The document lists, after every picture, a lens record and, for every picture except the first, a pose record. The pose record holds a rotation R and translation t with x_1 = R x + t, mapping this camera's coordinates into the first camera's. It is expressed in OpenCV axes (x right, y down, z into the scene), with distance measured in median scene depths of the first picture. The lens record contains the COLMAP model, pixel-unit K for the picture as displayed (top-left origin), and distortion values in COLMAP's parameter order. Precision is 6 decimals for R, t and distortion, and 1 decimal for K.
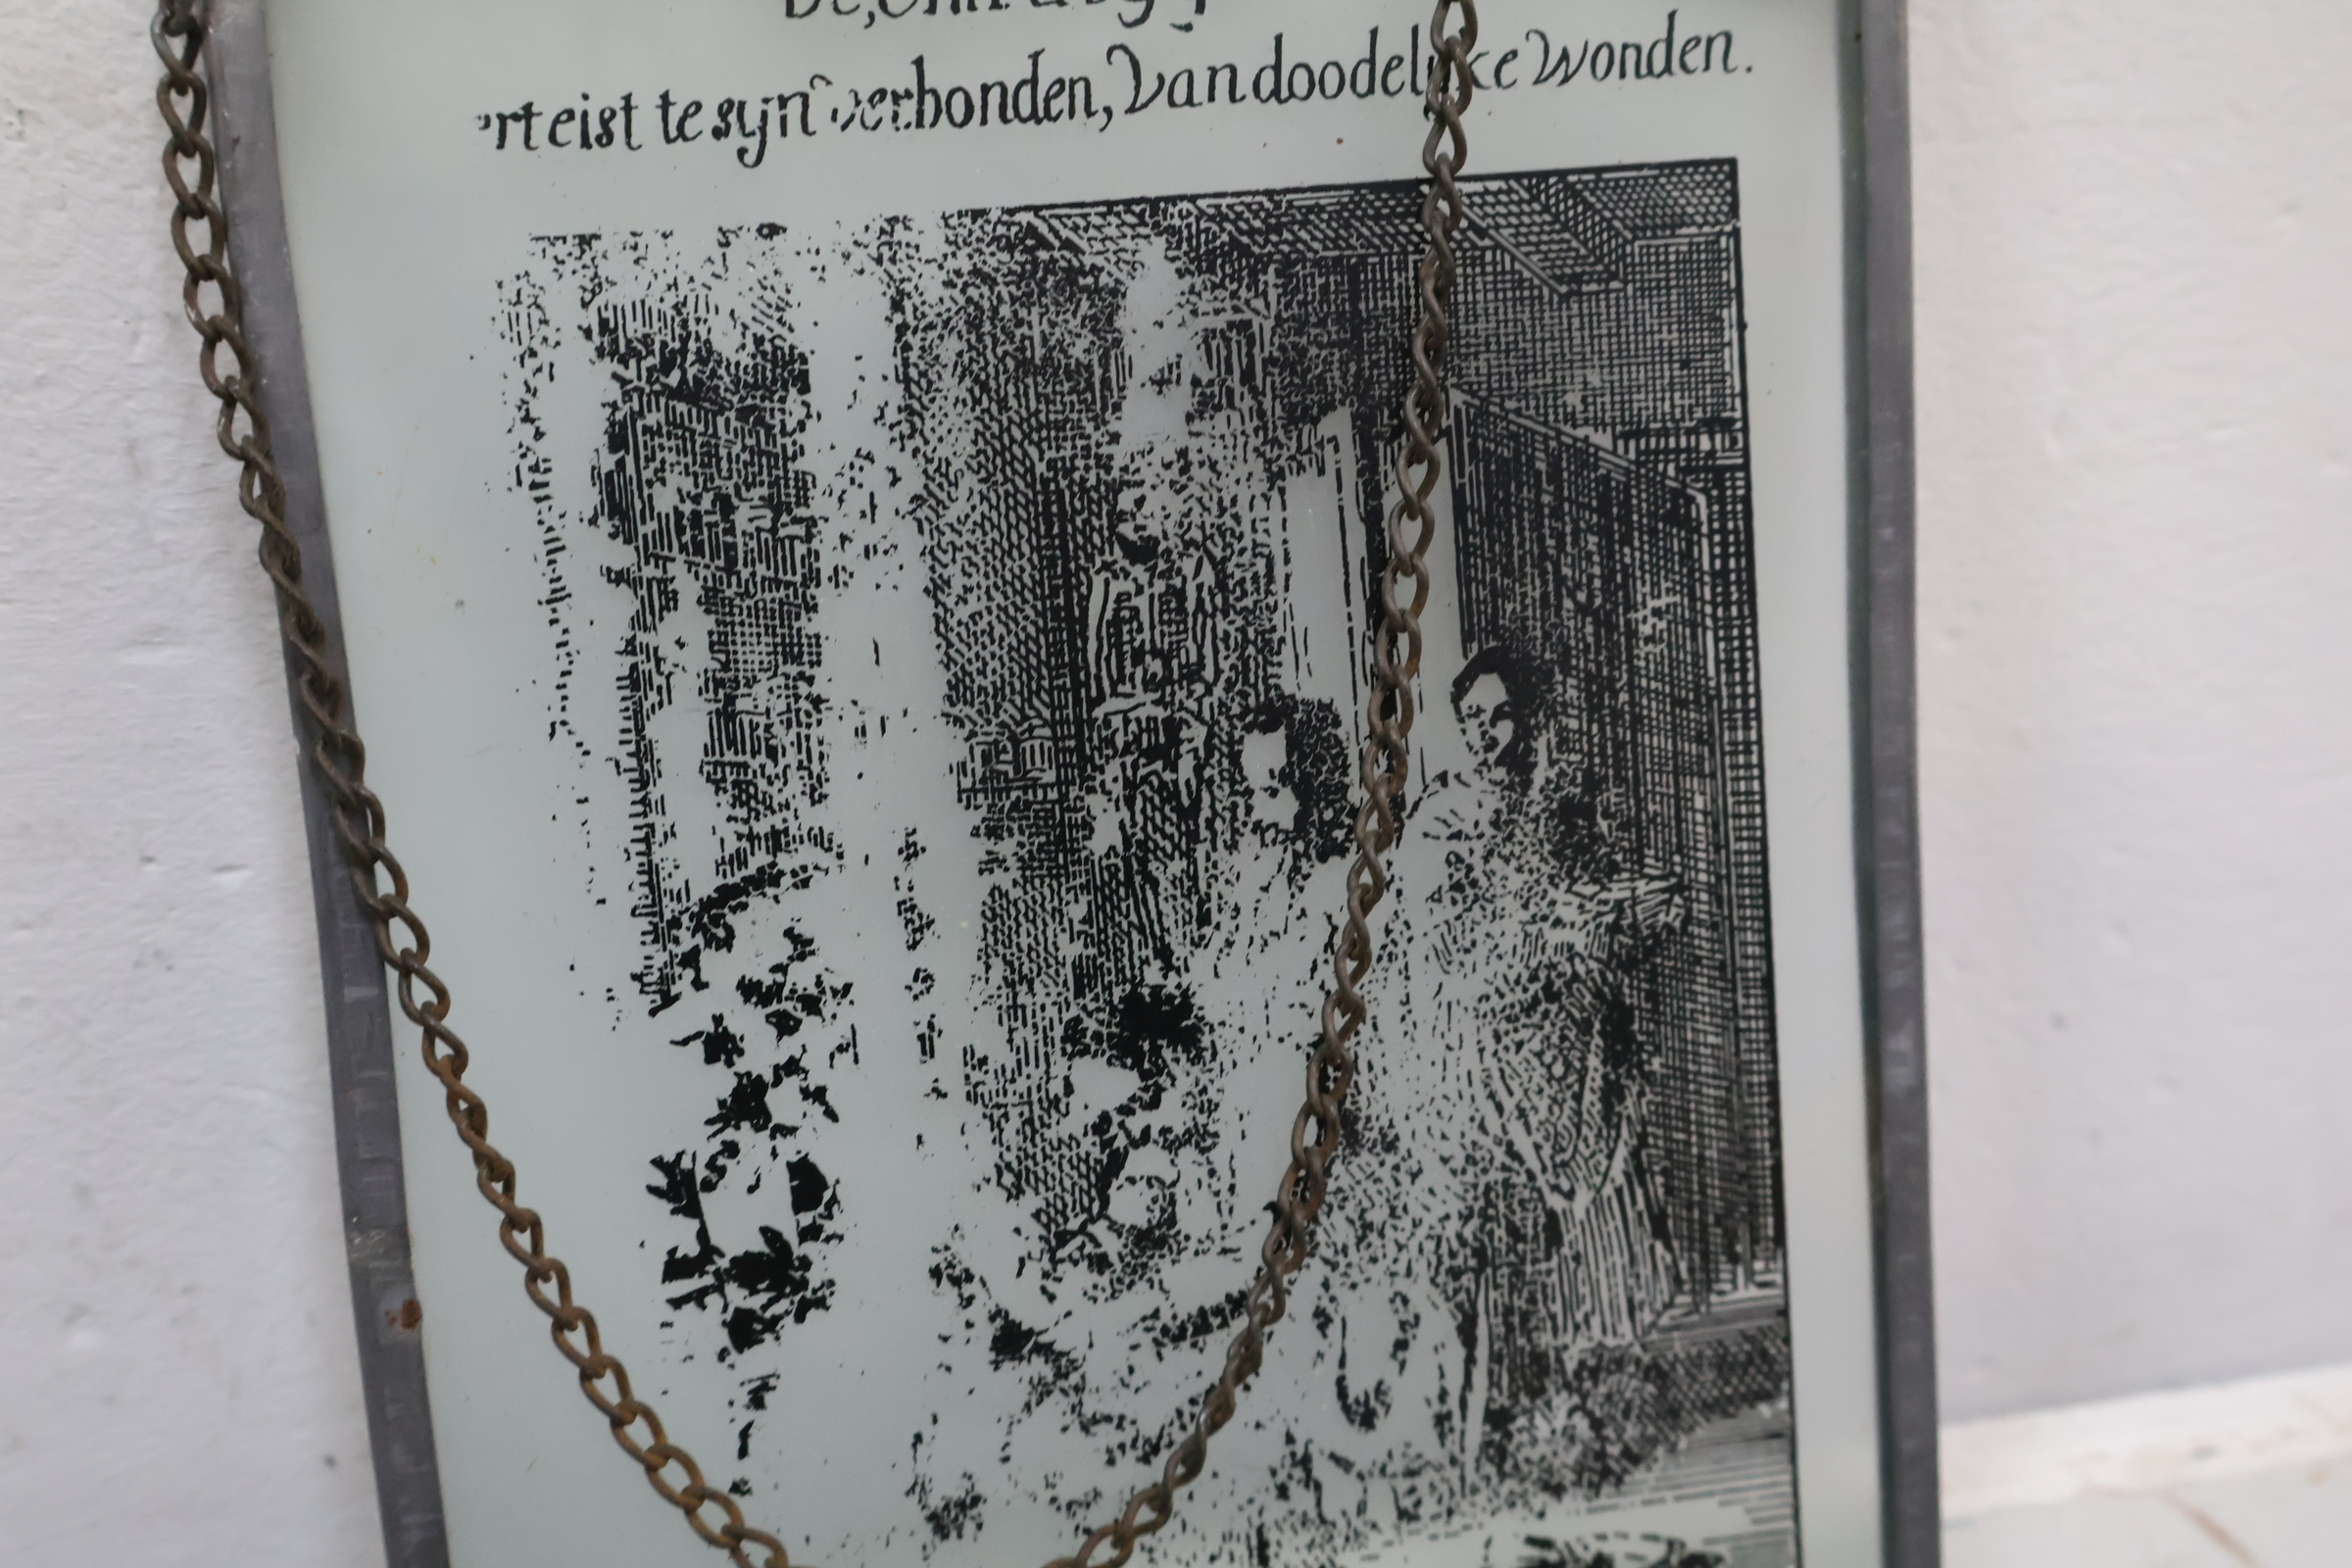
lens RADIAL K [[2741.2, 0, 1169.0], [0, 2741.2, 781.8], [0, 0, 1]] dist [0.001471, 0.000000]
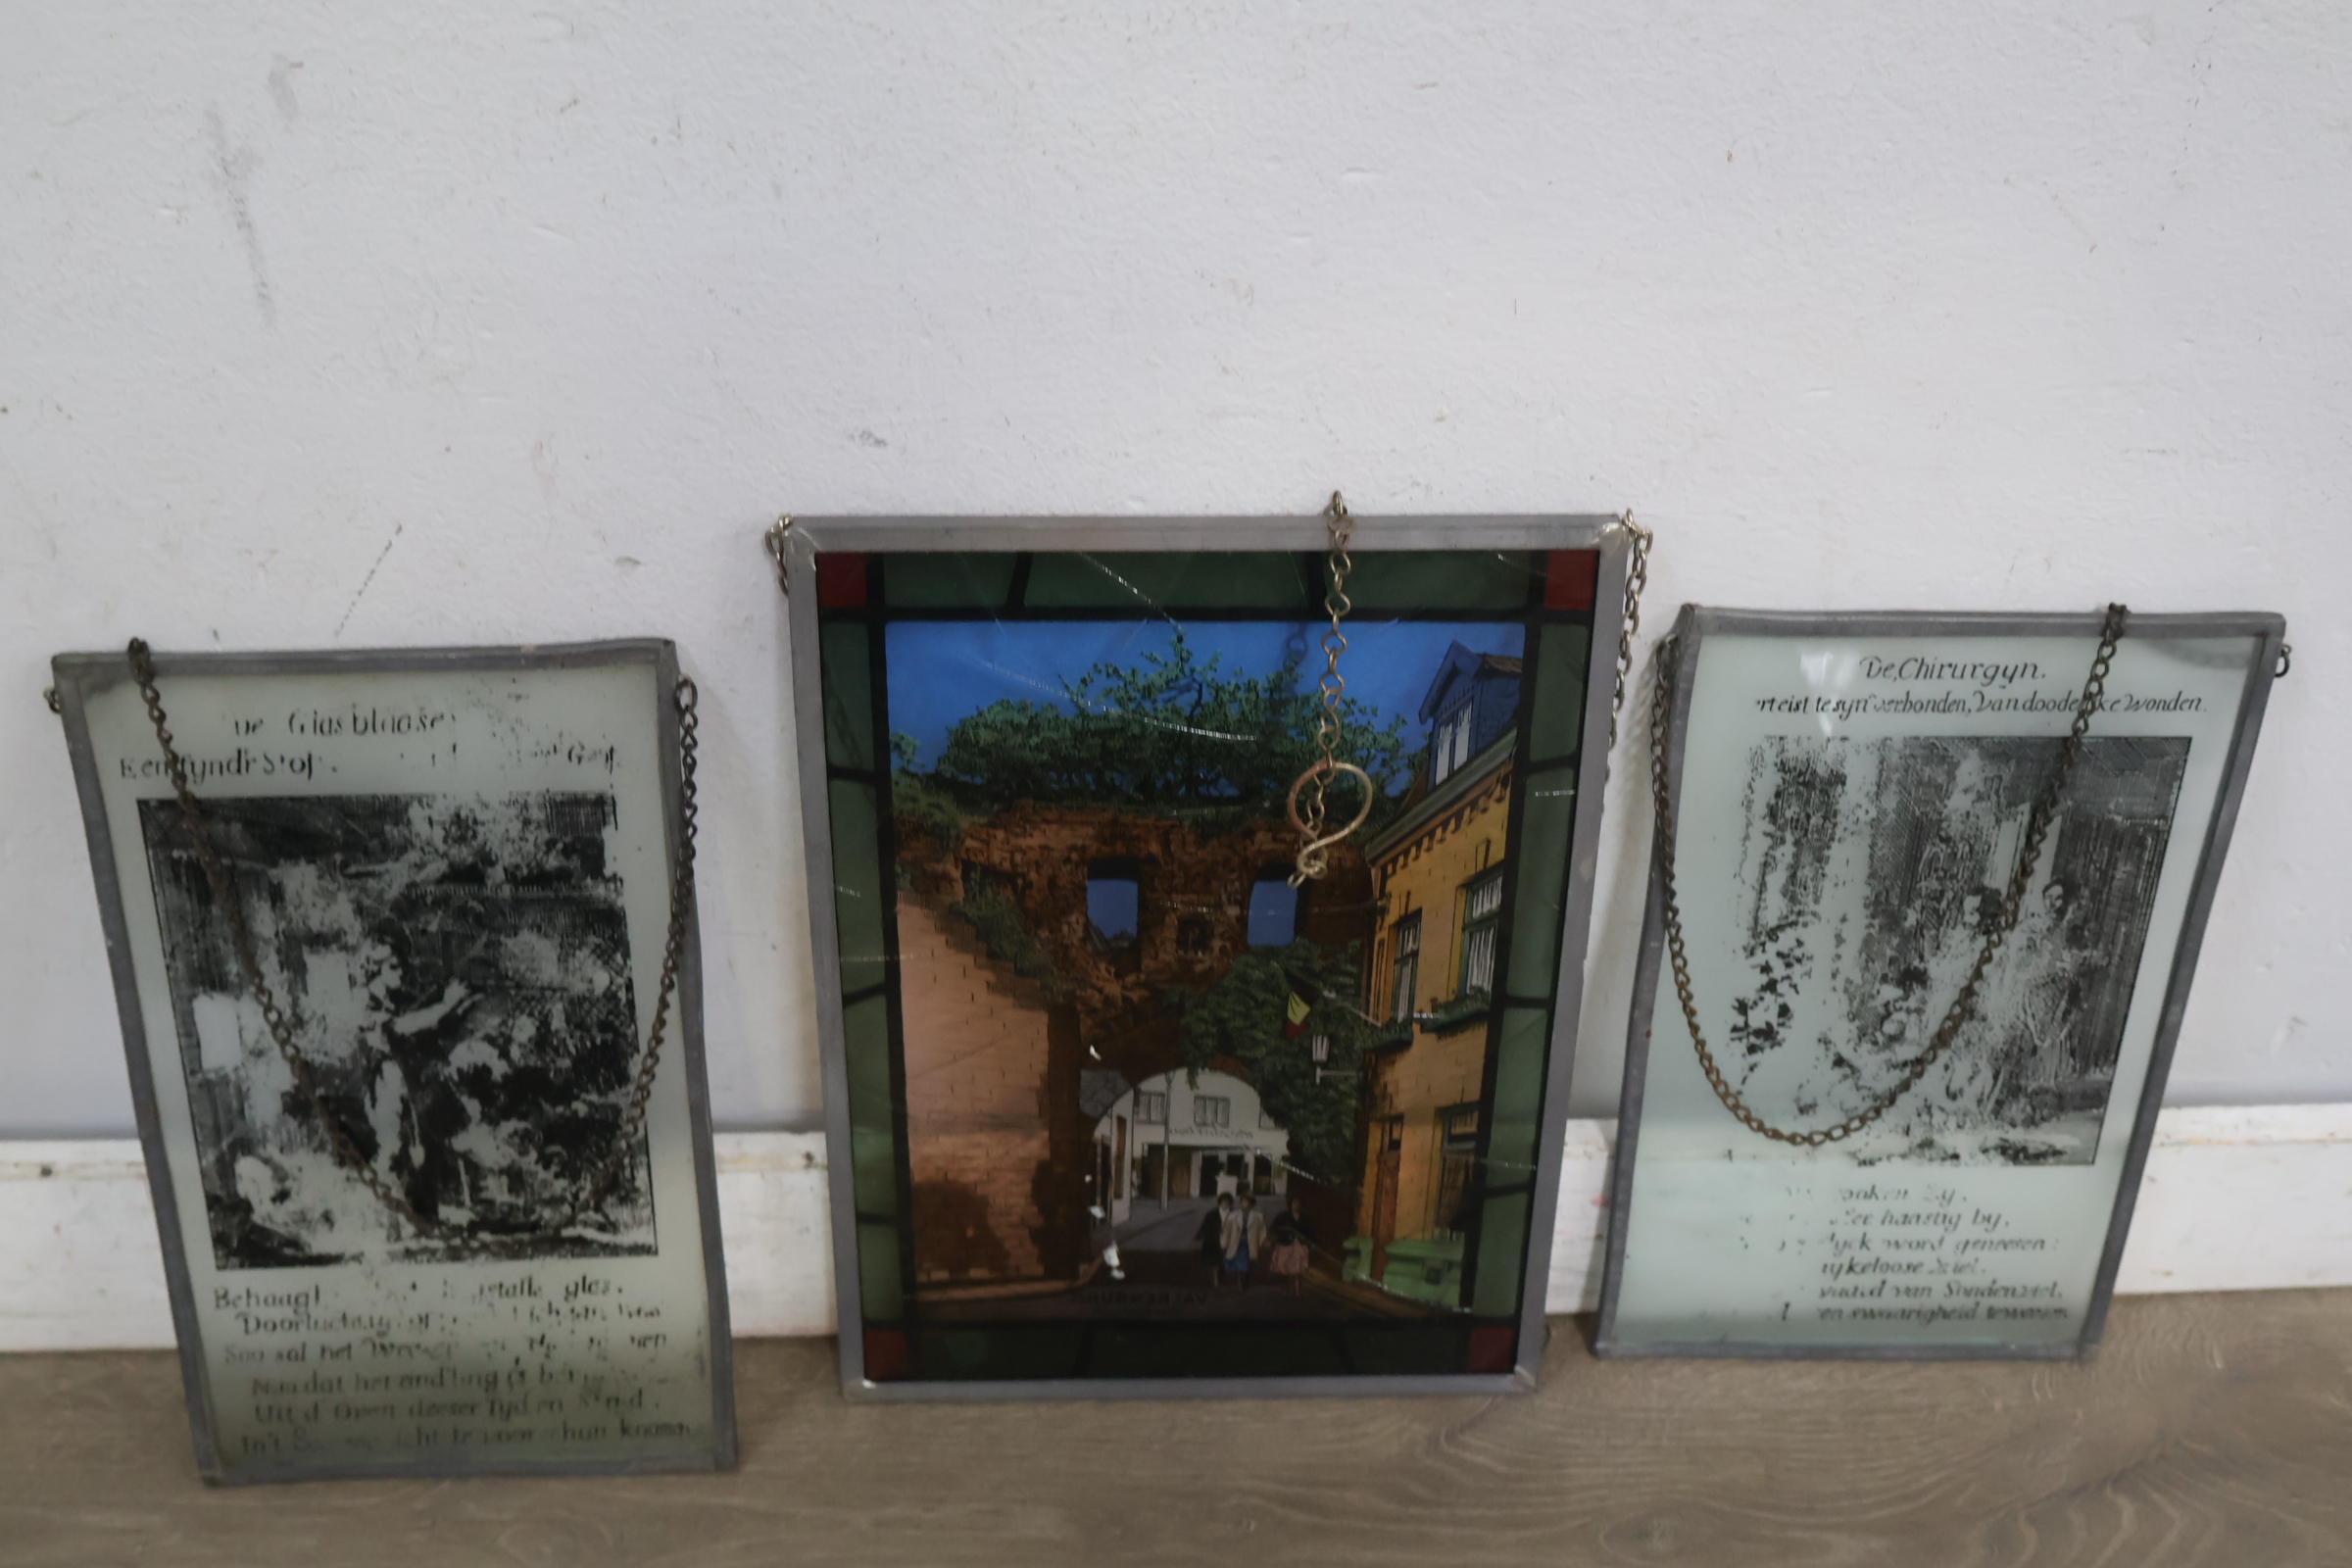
lens RADIAL K [[2741.2, 0, 1164.6], [0, 2741.2, 778.4], [0, 0, 1]] dist [0.001471, 0.000000]
pose [[0.983659, 0.152546, -0.095626, -0.542615], [-0.102019, 0.909901, 0.402084, -1.197711], [0.148347, -0.385758, 0.910596, -1.688954]]
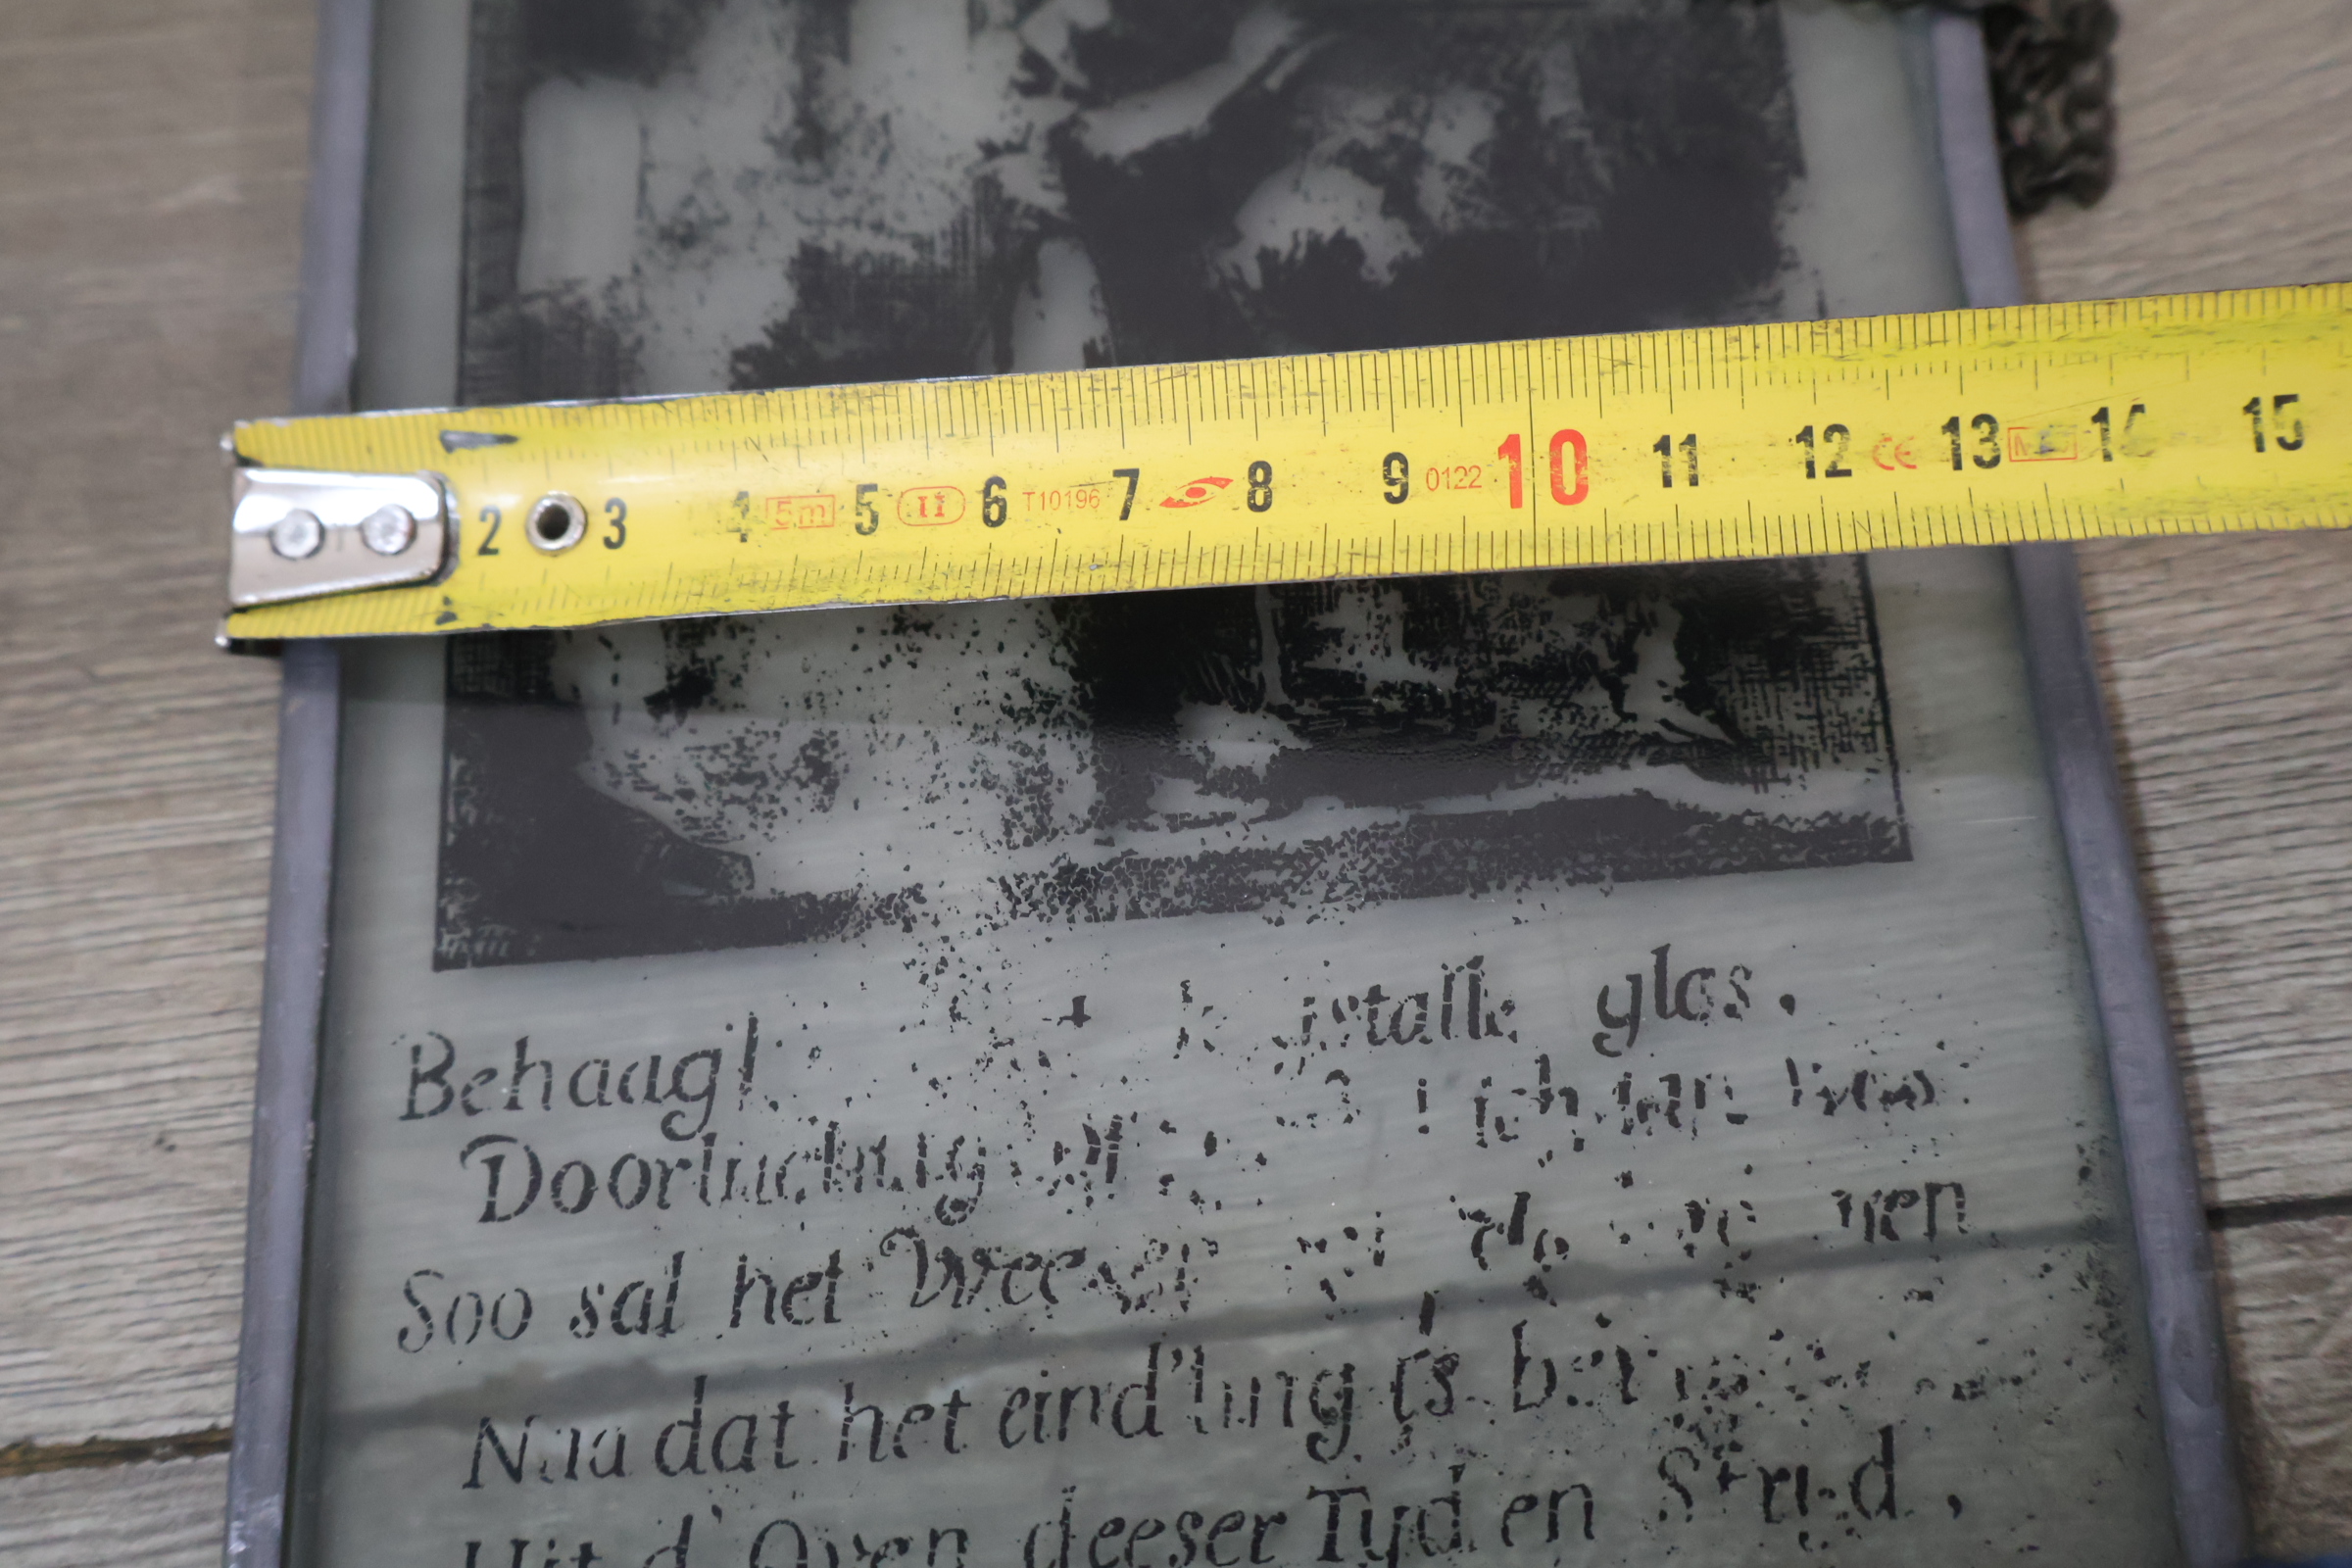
lens RADIAL K [[2741.2, 0, 1168.8], [0, 2741.2, 781.6], [0, 0, 1]] dist [0.001471, 0.000000]
pose [[0.966413, -0.037236, -0.254284, -1.289959], [-0.050508, 0.942632, -0.329989, 0.787626], [0.251983, 0.331749, 0.909091, -0.125096]]
